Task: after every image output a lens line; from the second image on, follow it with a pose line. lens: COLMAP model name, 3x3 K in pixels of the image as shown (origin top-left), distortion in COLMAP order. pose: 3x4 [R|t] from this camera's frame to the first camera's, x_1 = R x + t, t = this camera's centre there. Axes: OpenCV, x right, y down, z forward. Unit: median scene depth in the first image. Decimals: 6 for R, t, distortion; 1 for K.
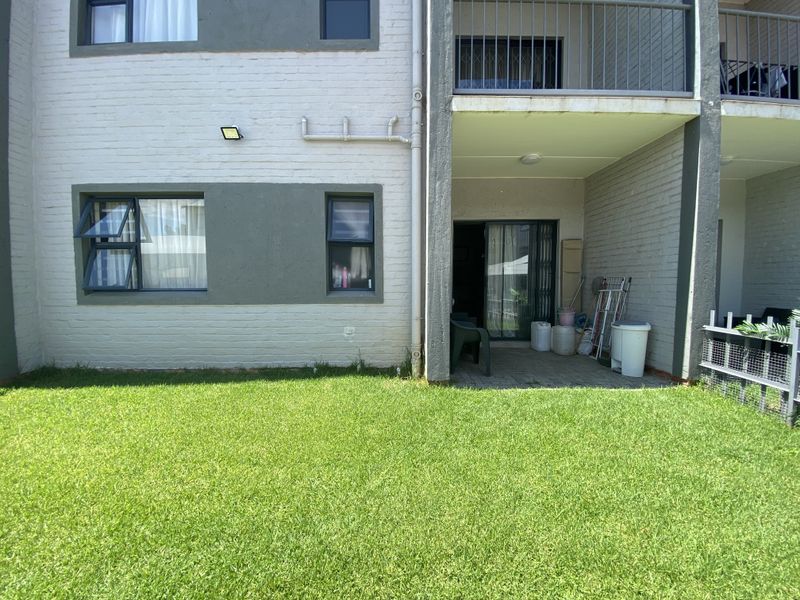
lens RADIAL K [[327.1, 0, 400.0], [0, 327.1, 300.0], [0, 0, 1]] dist [0.009073, -0.016354]
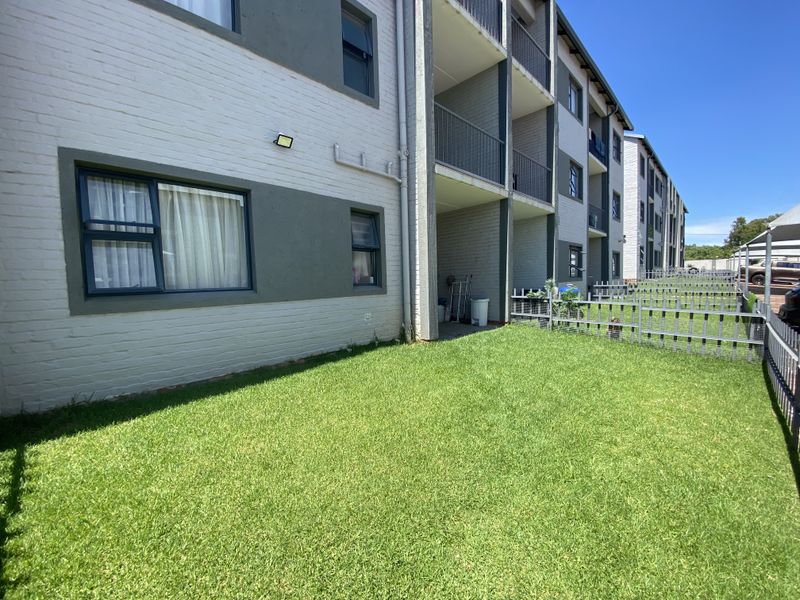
lens RADIAL K [[327.1, 0, 400.0], [0, 327.1, 300.0], [0, 0, 1]] dist [0.009073, -0.016354]
pose [[0.705998, -0.060101, 0.705659, -1.004871], [0.064588, 0.997704, 0.020356, 0.012382], [-0.705262, 0.031206, 0.708259, -0.012912]]
